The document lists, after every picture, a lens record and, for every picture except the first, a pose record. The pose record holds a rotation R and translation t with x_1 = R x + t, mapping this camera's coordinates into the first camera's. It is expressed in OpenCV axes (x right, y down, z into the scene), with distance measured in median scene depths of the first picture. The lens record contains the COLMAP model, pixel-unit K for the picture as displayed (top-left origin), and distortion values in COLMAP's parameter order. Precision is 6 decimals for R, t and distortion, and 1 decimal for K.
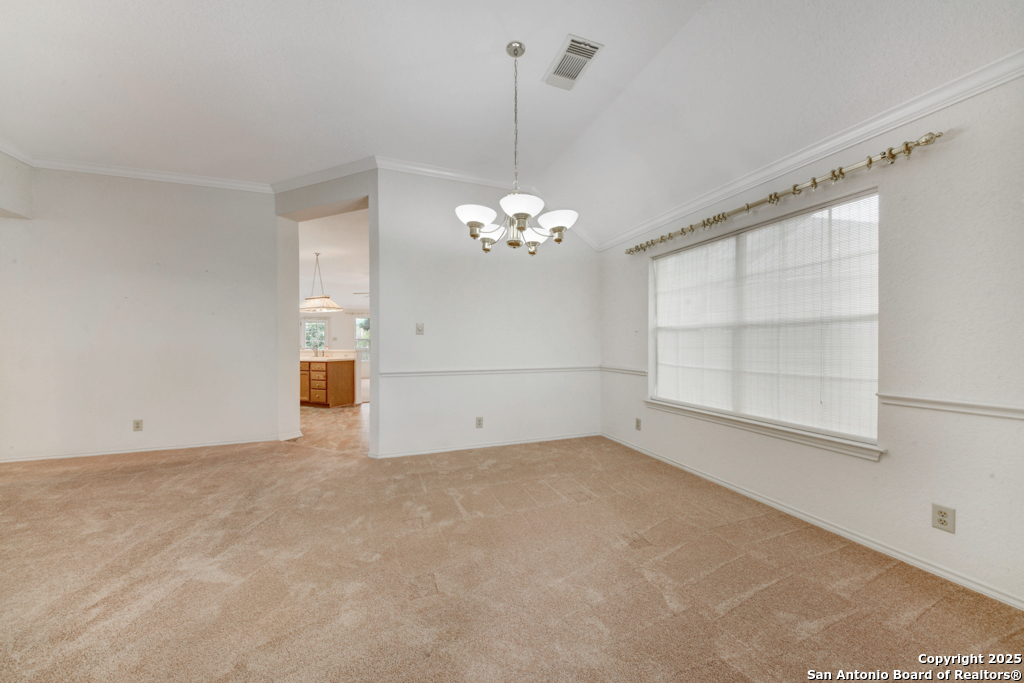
lens RADIAL K [[356.4, 0, 512.0], [0, 356.4, 341.5], [0, 0, 1]] dist [-0.000204, -0.000258]
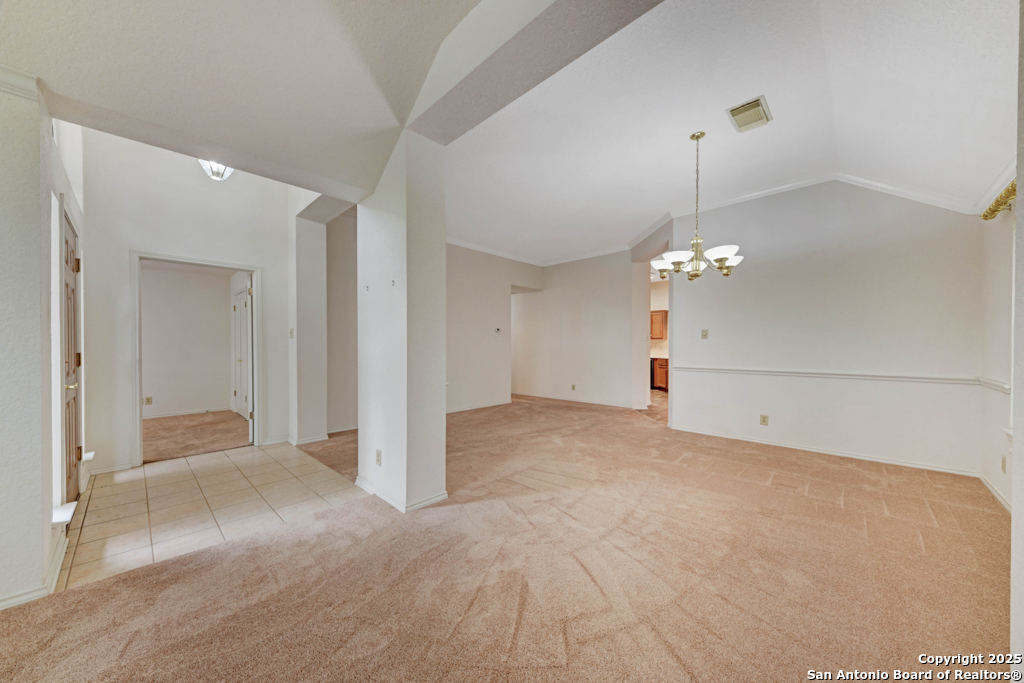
lens RADIAL K [[356.4, 0, 512.0], [0, 356.4, 341.5], [0, 0, 1]] dist [-0.000204, -0.000258]
pose [[0.440856, -0.004676, -0.897566, 0.798360], [-0.001783, 0.999980, -0.006085, -0.001237], [0.897576, 0.004283, 0.440839, -0.226311]]
